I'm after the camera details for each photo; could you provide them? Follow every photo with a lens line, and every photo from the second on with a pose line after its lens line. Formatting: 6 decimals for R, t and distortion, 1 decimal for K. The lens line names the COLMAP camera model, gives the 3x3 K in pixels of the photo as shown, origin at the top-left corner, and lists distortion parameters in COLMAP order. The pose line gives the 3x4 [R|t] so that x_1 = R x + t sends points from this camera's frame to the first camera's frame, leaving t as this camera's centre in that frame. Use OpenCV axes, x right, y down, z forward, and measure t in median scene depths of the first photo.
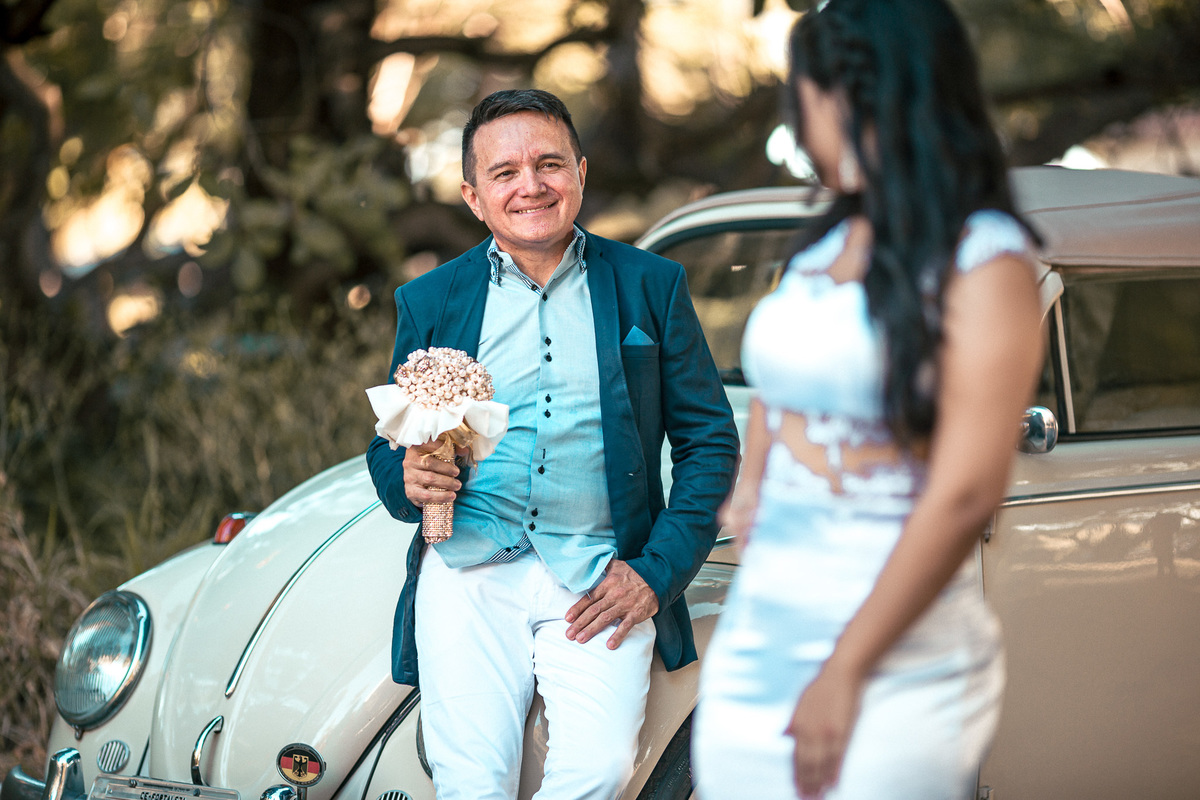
lens RADIAL K [[4584.5, 0, 600.0], [0, 4584.5, 400.0], [0, 0, 1]] dist [0.055477, -0.293202]
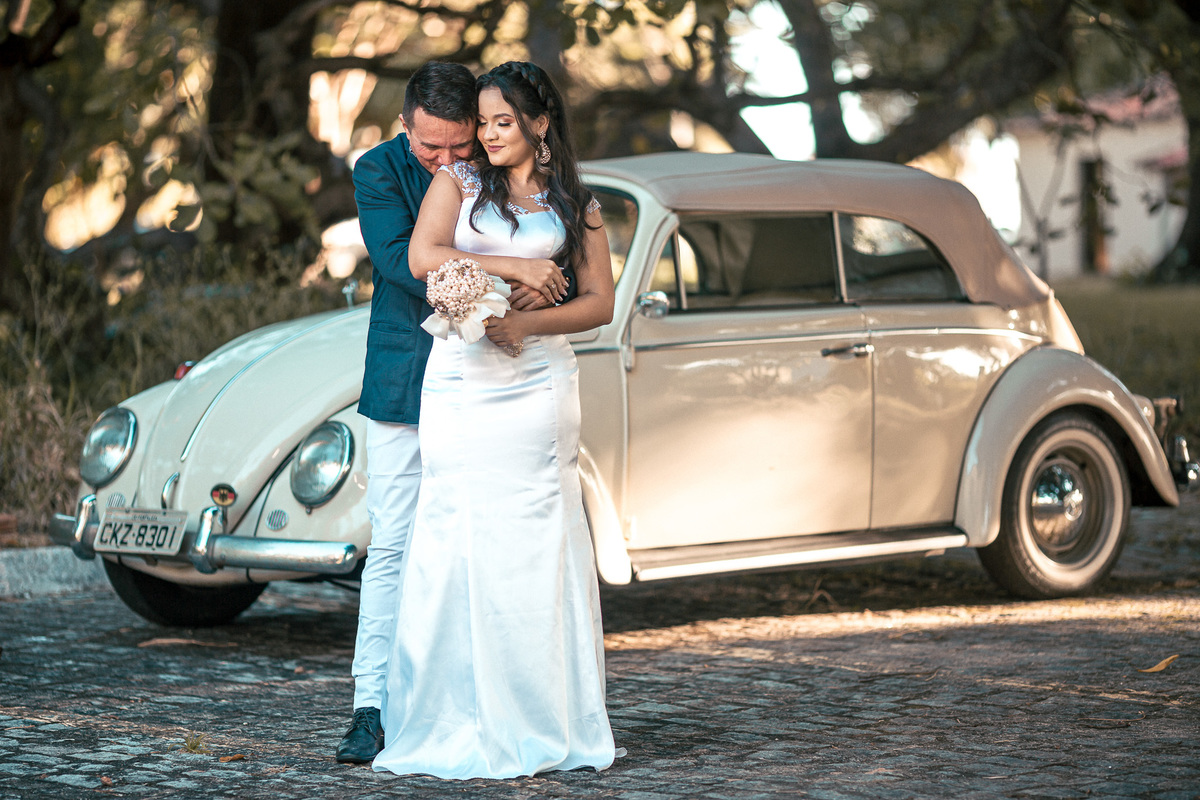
lens RADIAL K [[4670.1, 0, 633.8], [0, 4670.1, 401.5], [0, 0, 1]] dist [0.157190, -3.221453]
pose [[0.999931, -0.008236, 0.008360, 0.069182], [0.008224, 0.999965, 0.001384, 0.038458], [-0.008371, -0.001315, 0.999964, -0.708625]]
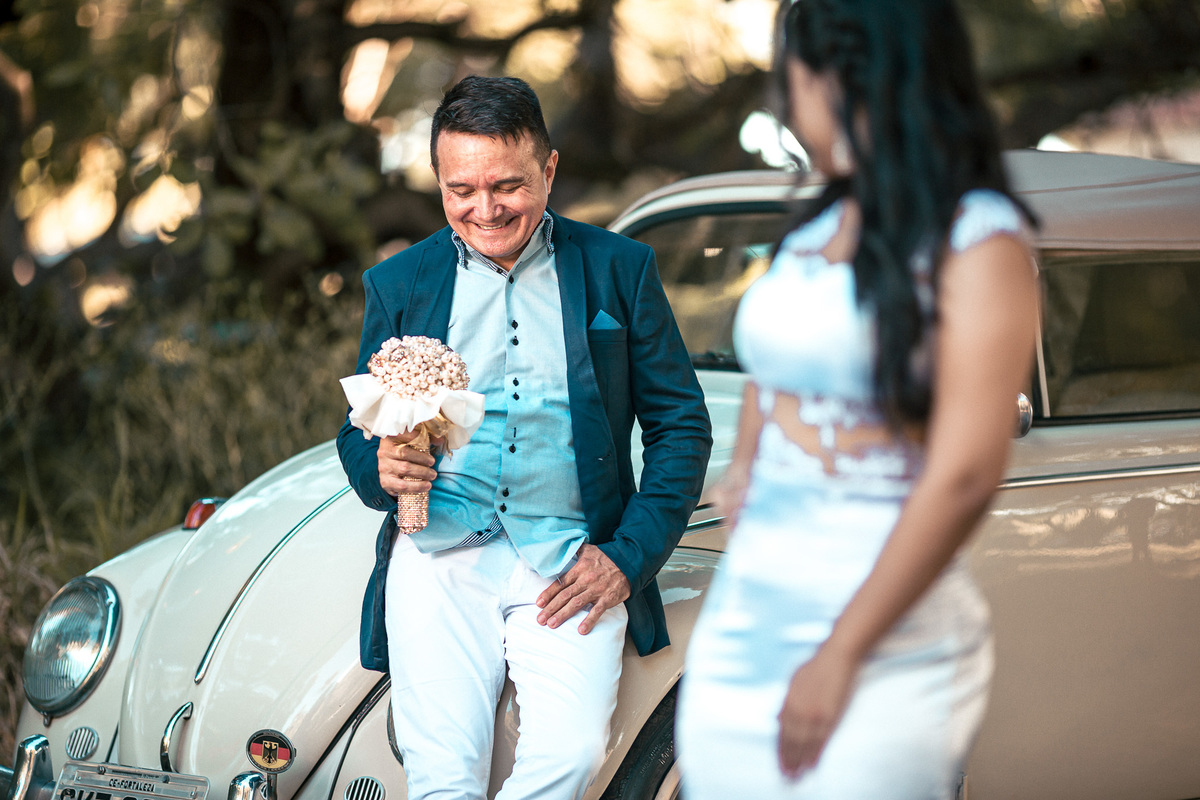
lens RADIAL K [[4584.5, 0, 600.0], [0, 4584.5, 400.0], [0, 0, 1]] dist [0.055477, -0.293202]
pose [[0.999984, -0.000650, 0.005560, 0.000565], [0.000637, 0.999997, 0.002332, 0.001066], [-0.005562, -0.002328, 0.999982, 0.005709]]
